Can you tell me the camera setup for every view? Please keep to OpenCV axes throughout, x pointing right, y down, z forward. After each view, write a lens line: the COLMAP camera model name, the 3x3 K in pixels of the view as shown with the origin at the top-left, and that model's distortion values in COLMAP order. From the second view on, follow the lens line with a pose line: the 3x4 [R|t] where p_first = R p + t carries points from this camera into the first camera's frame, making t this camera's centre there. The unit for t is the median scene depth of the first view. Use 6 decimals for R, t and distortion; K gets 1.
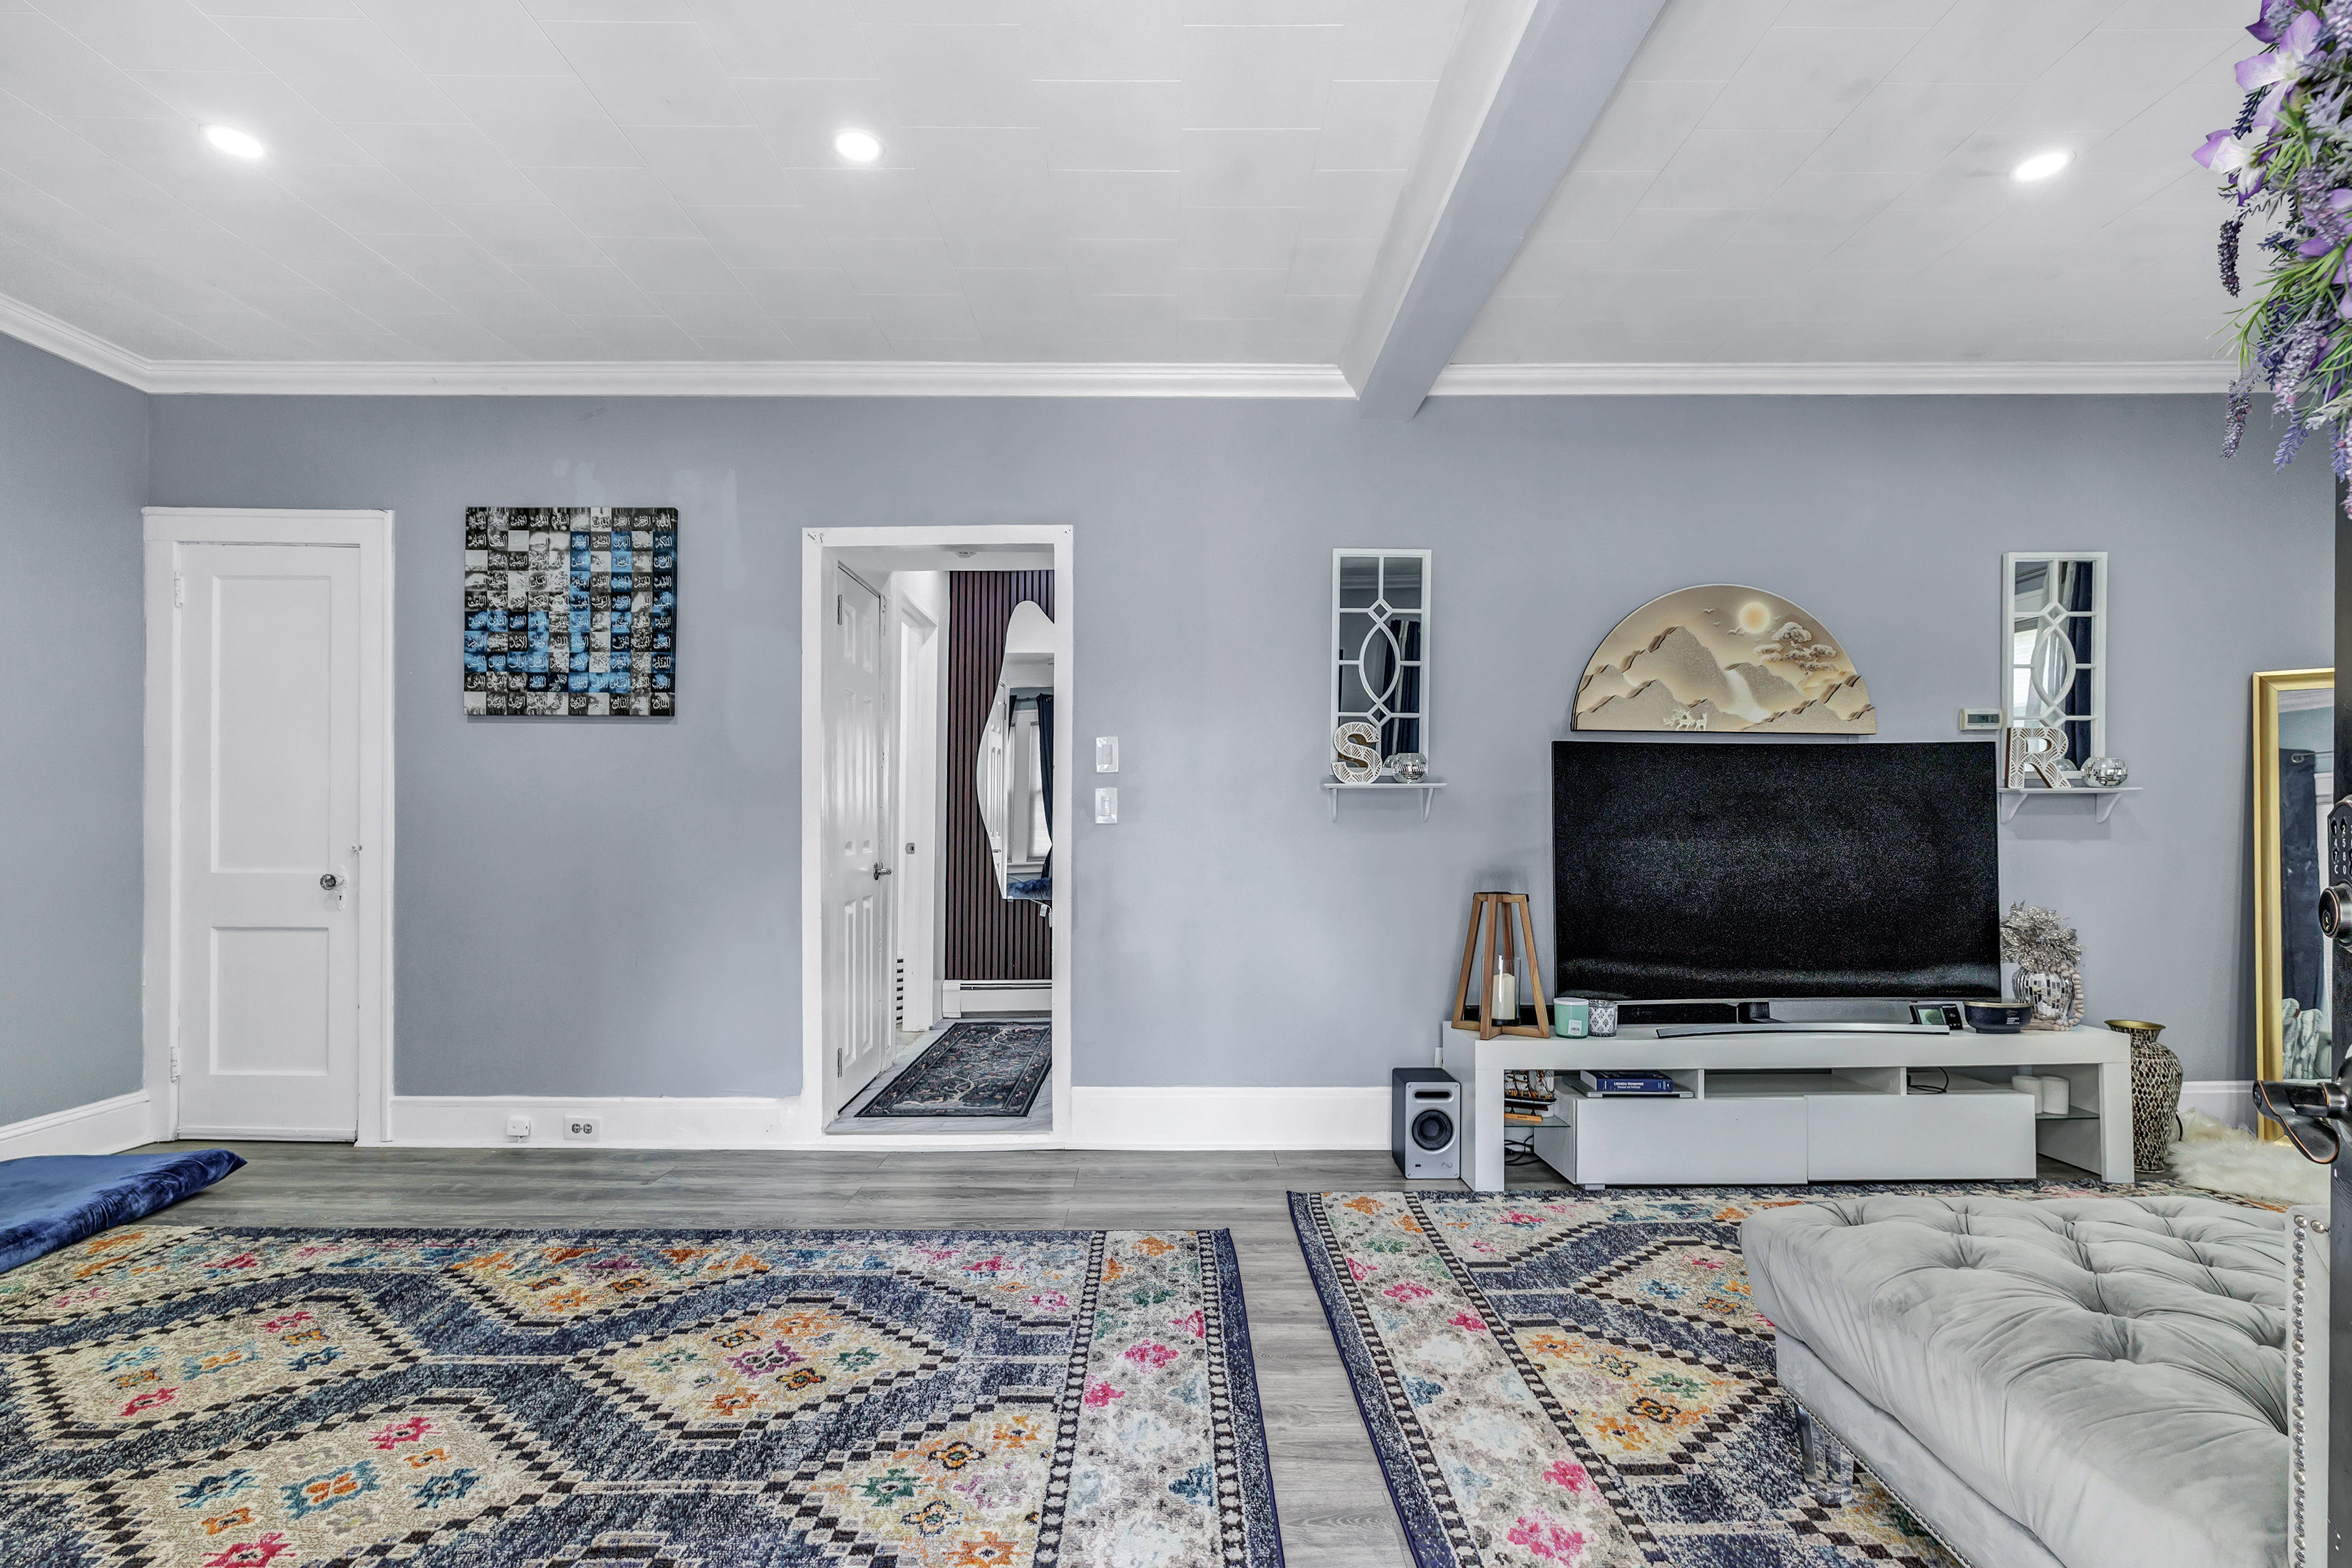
lens RADIAL K [[1097.2, 0, 1172.3], [0, 1097.2, 811.9], [0, 0, 1]] dist [0.001062, 0.000285]
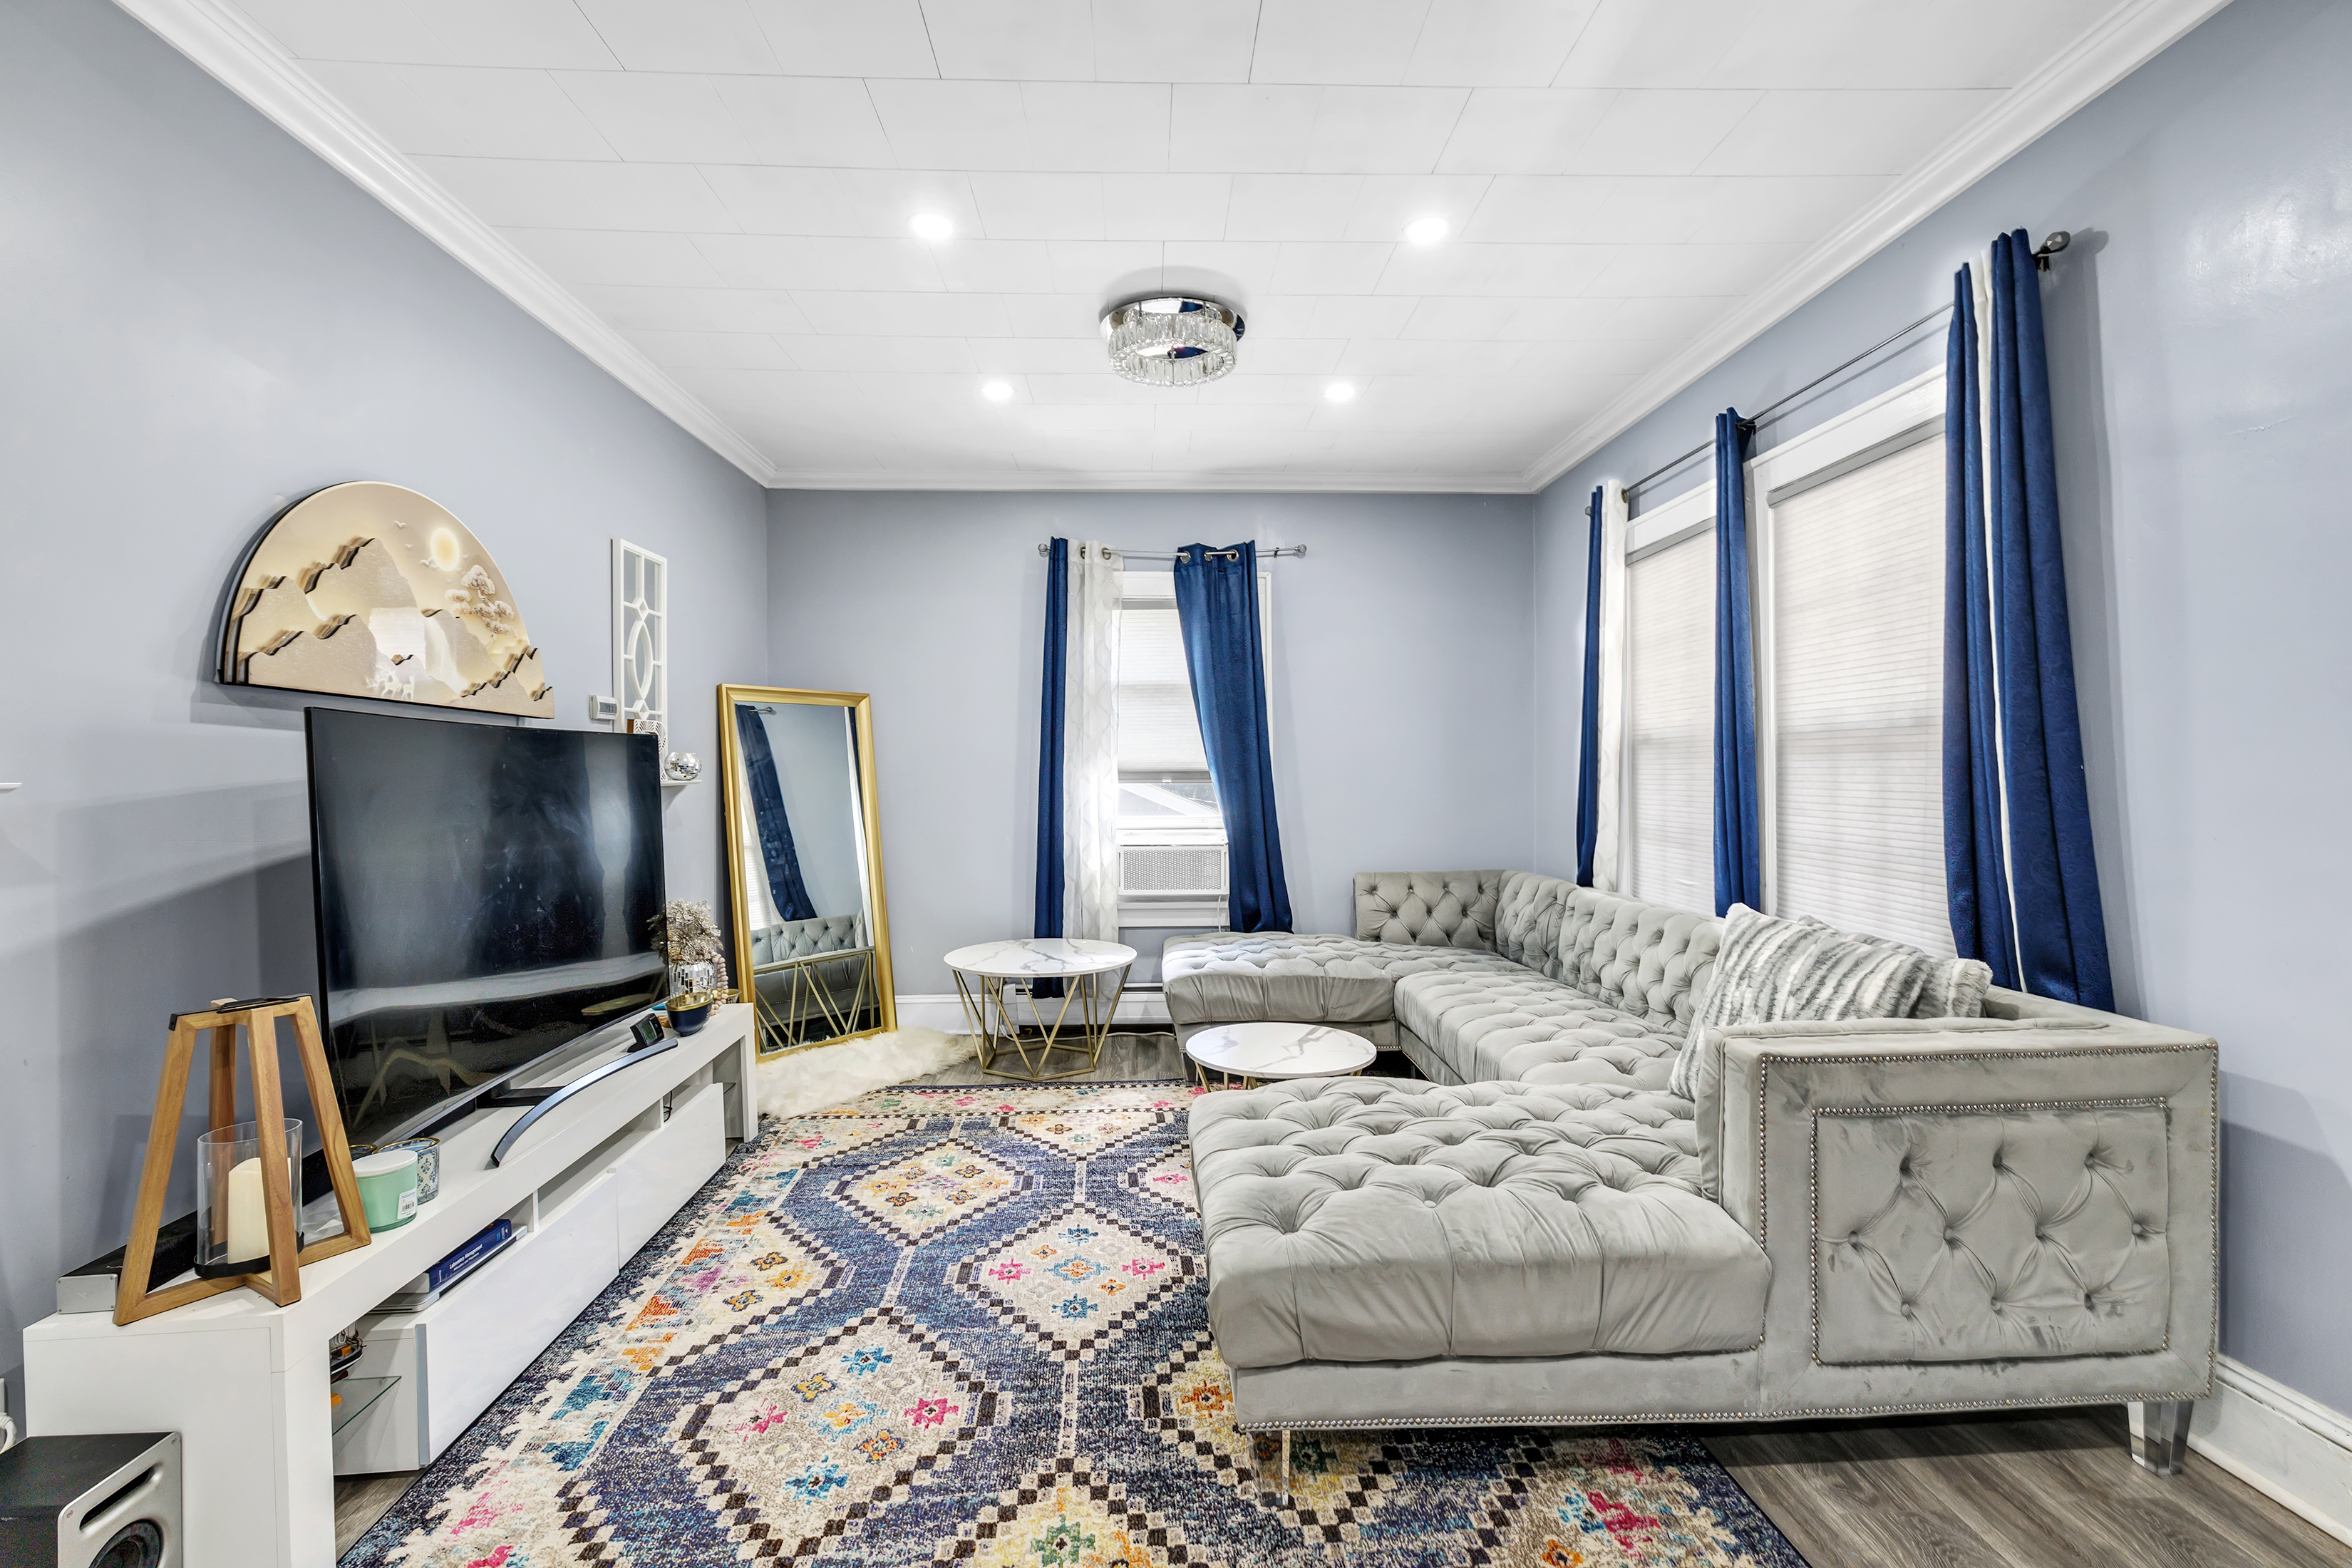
lens RADIAL K [[1031.2, 0, 1182.2], [0, 1031.2, 784.7], [0, 0, 1]] dist [0.000645, 0.000737]
pose [[-0.039956, -0.011824, 0.999131, -0.246149], [0.000940, 0.999929, 0.011871, -0.040845], [-0.999201, 0.001413, -0.039942, 0.768109]]
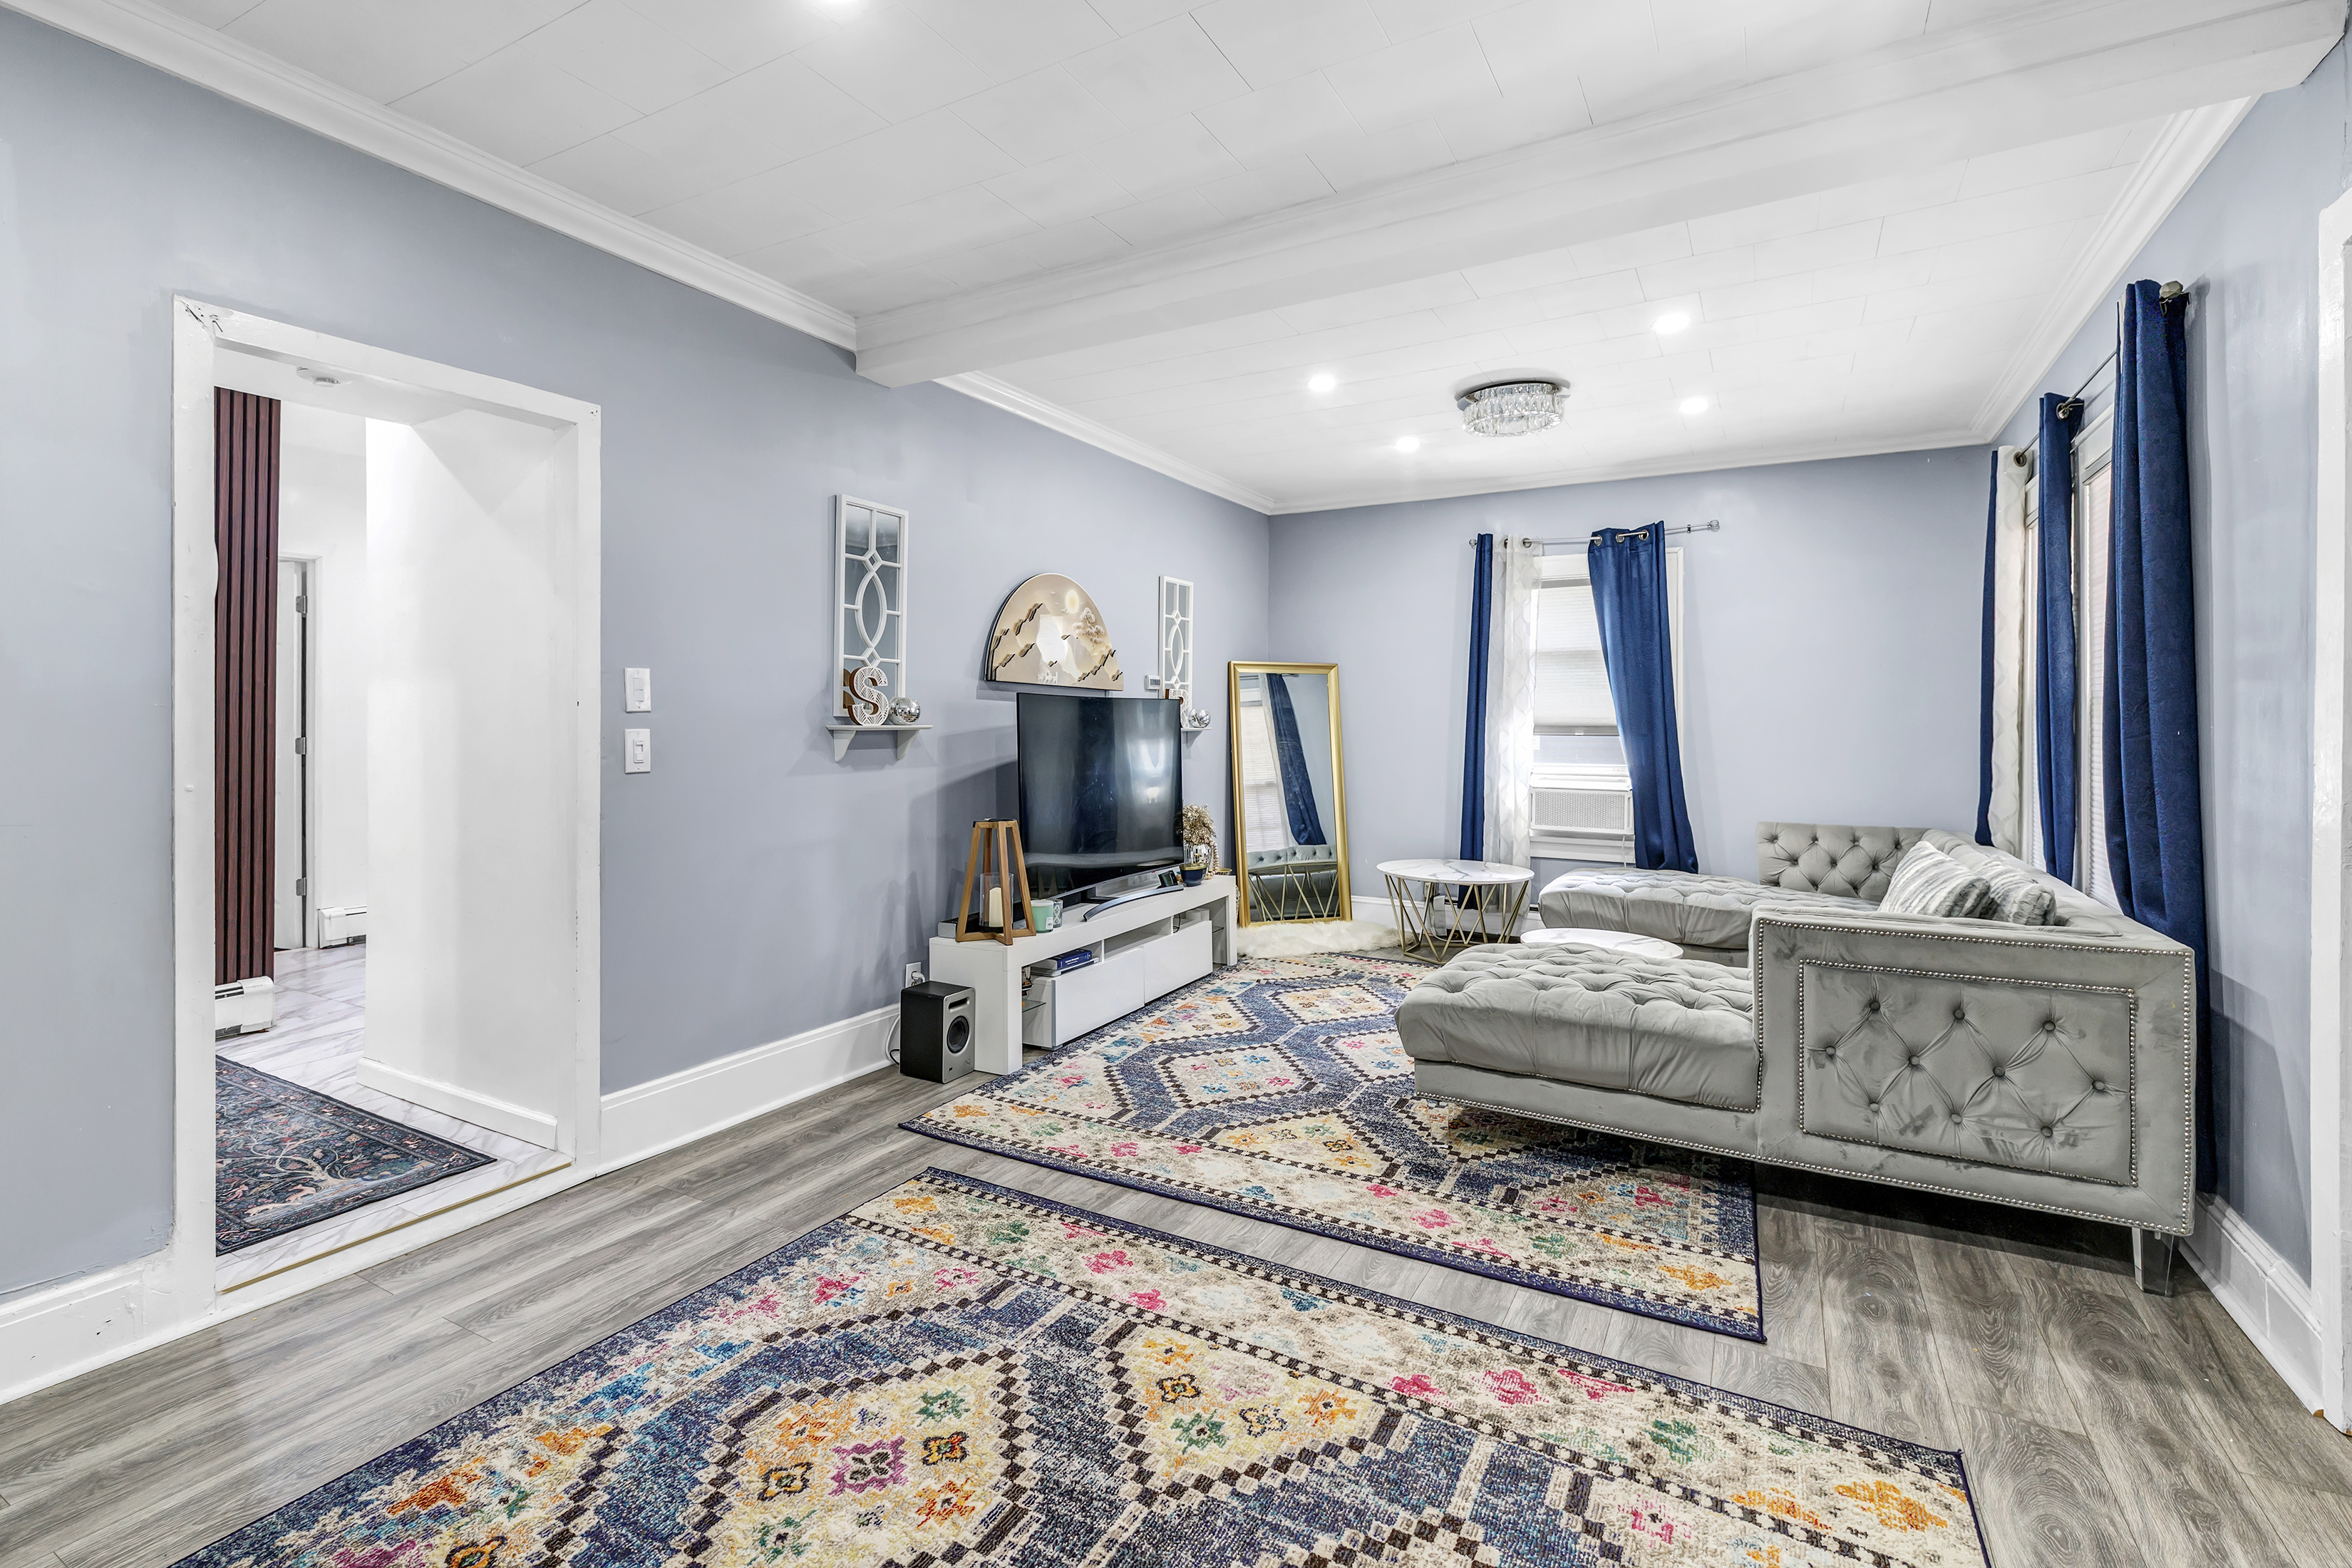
lens RADIAL K [[1082.0, 0, 1121.7], [0, 1082.0, 721.6], [0, 0, 1]] dist [-0.000369, 0.000031]
pose [[0.520120, 0.002987, 0.854088, -0.814373], [-0.009921, 0.999948, 0.002545, -0.047812], [-0.854036, -0.009797, 0.520122, 0.363937]]
